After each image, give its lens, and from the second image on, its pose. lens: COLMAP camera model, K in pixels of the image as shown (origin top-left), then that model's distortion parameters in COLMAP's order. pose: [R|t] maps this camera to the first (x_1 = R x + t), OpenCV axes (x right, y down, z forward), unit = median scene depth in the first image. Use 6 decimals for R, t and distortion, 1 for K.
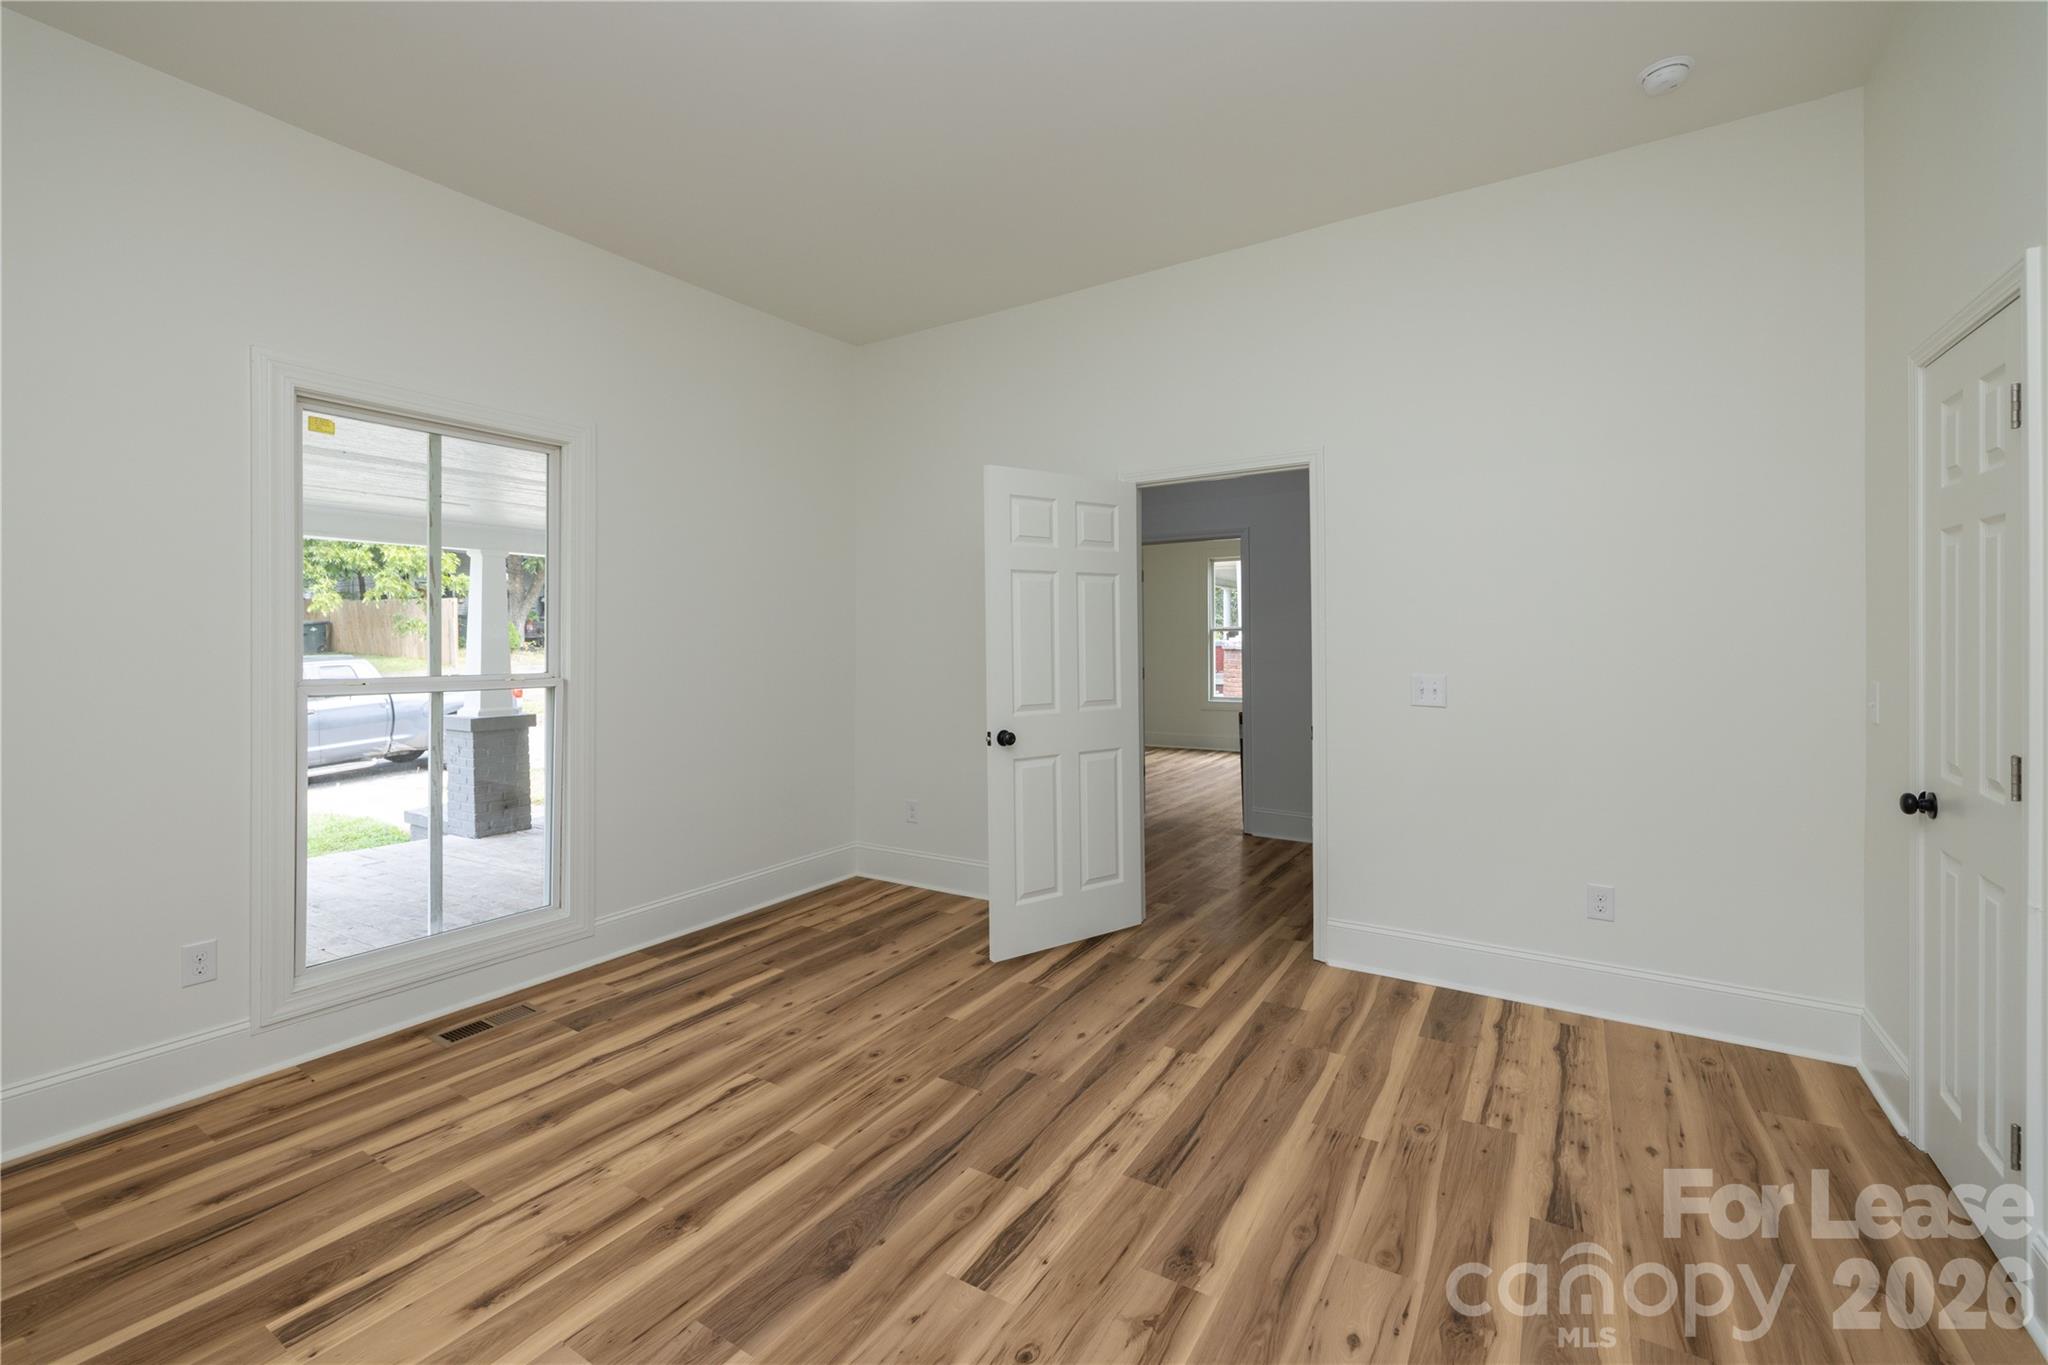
lens RADIAL K [[865.5, 0, 1016.9], [0, 865.5, 652.1], [0, 0, 1]] dist [0.000160, 0.000427]
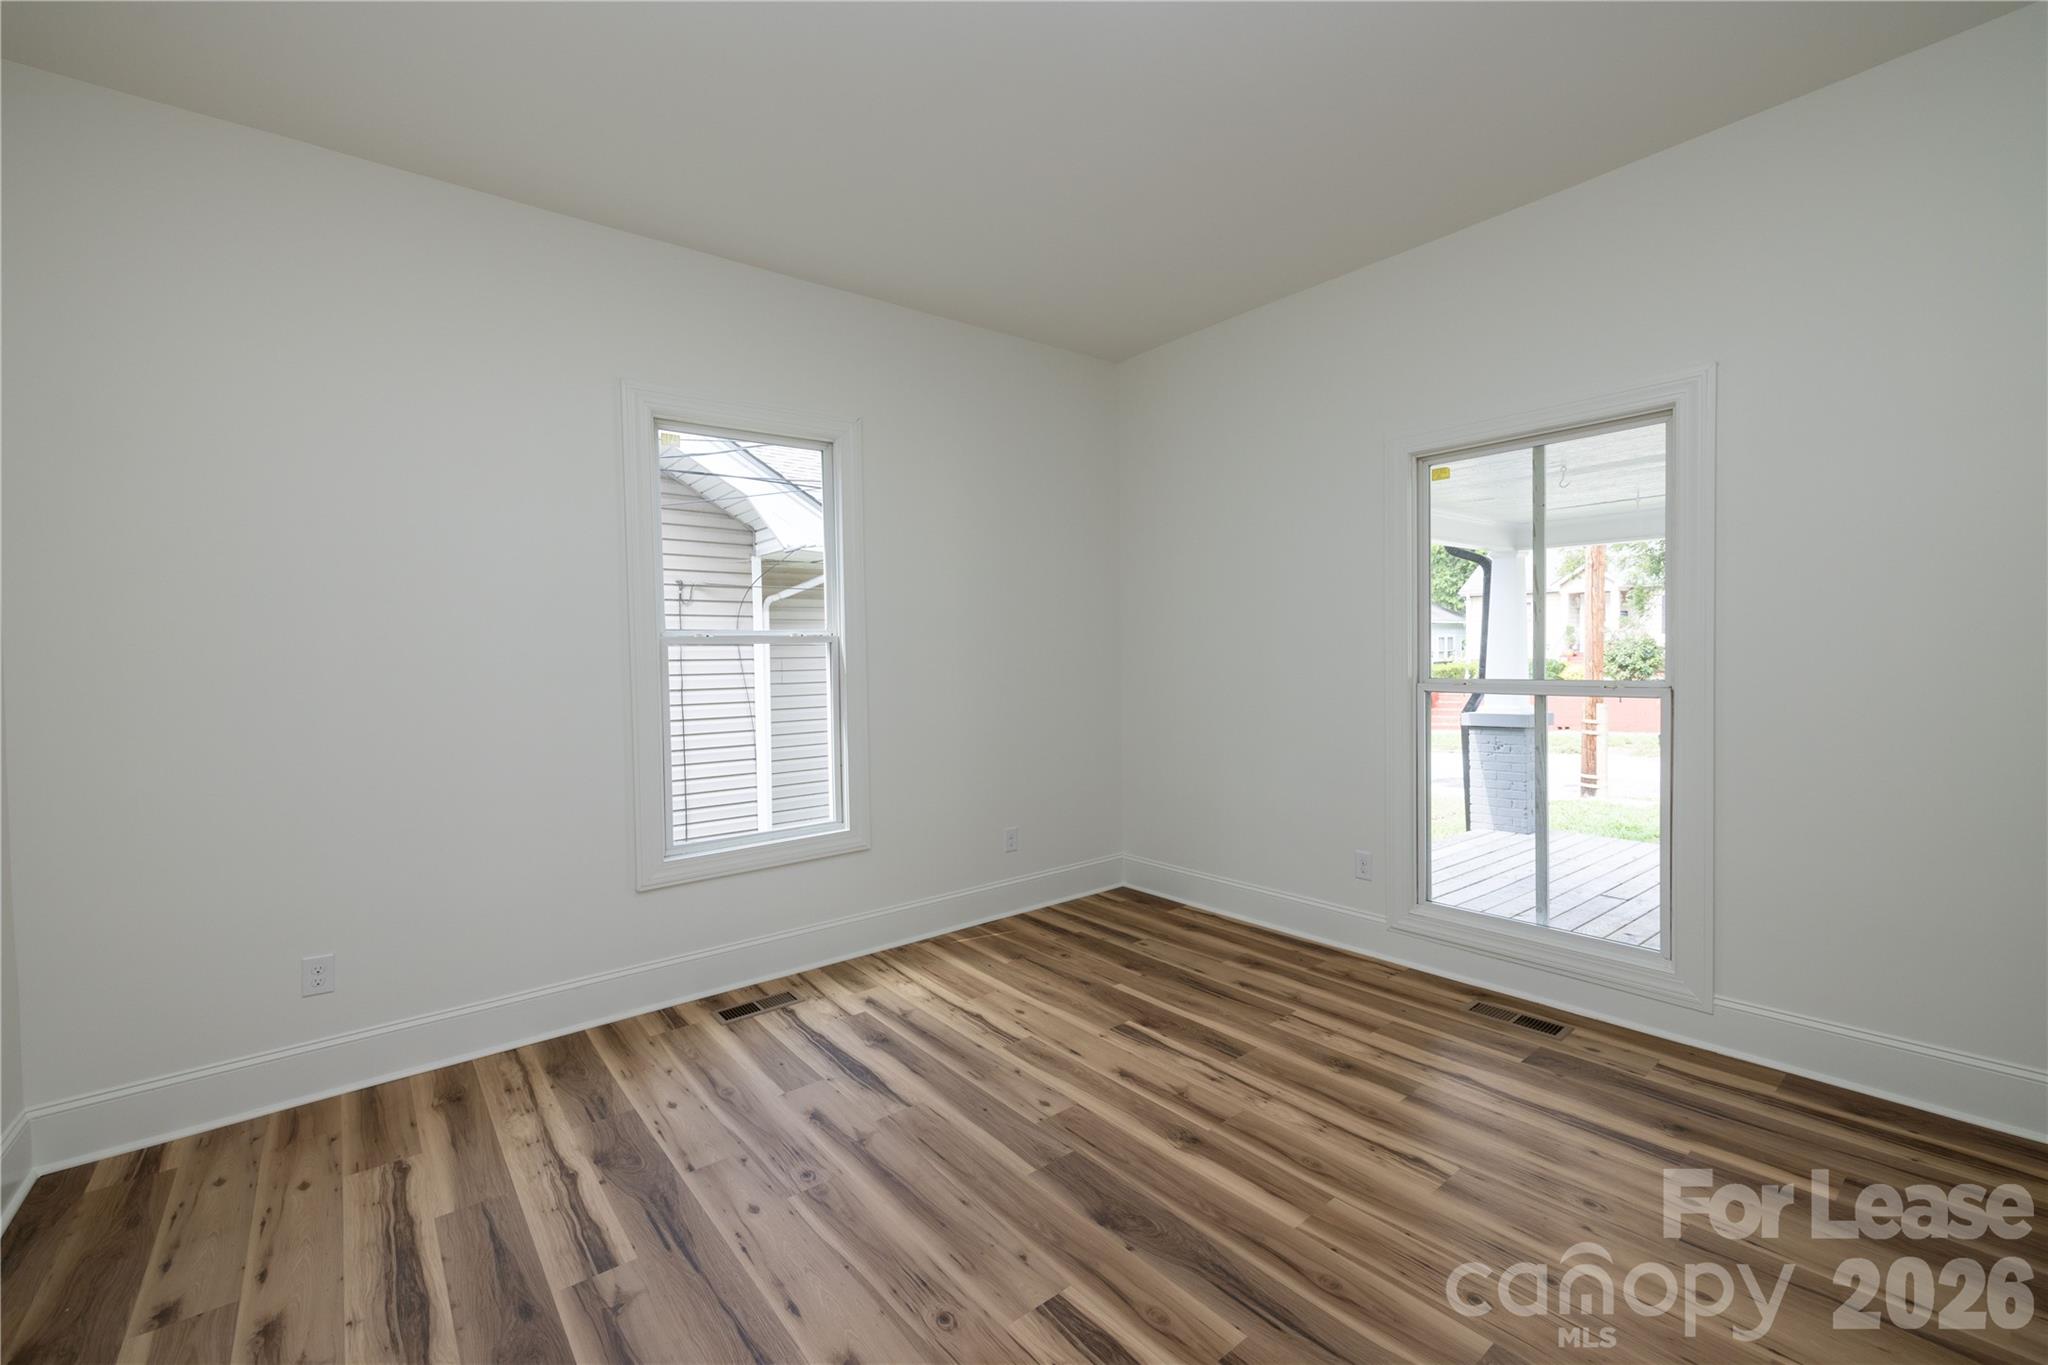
lens RADIAL K [[846.8, 0, 1024.0], [0, 846.8, 682.5], [0, 0, 1]] dist [0.001667, 0.000272]
pose [[-0.312571, 0.042219, -0.948956, 0.628069], [0.010731, 0.999105, 0.040915, -0.021979], [0.949834, 0.002606, -0.312744, 0.931828]]
